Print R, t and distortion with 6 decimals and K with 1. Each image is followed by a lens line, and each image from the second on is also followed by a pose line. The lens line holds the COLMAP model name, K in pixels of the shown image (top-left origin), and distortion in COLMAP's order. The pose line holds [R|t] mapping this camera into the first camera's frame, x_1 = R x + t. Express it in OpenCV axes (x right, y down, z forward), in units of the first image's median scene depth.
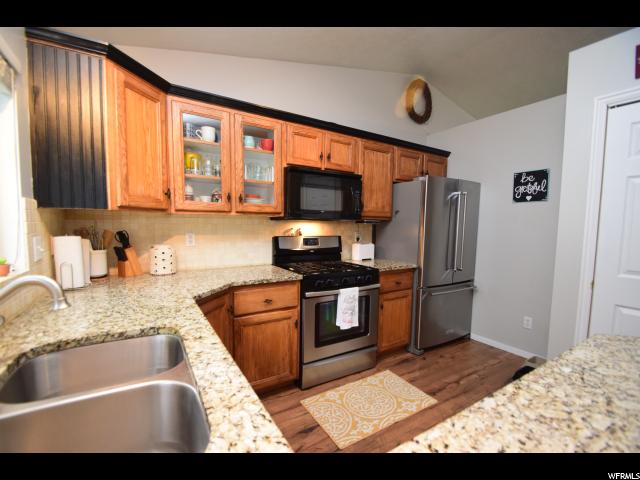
lens RADIAL K [[281.5, 0, 320.0], [0, 281.5, 240.0], [0, 0, 1]] dist [0.002024, 0.000121]
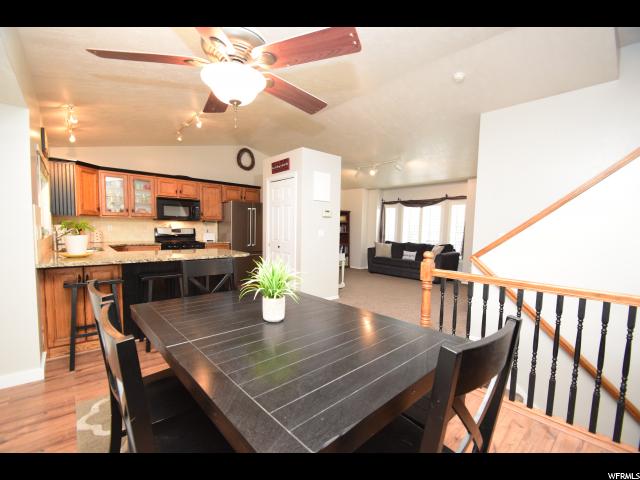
lens RADIAL K [[281.5, 0, 320.0], [0, 281.5, 240.0], [0, 0, 1]] dist [0.002024, 0.000121]
pose [[0.983552, 0.001219, 0.180623, 0.707347], [-0.000050, 0.999979, -0.006476, 0.096793], [-0.180627, 0.006361, 0.983531, -1.364957]]
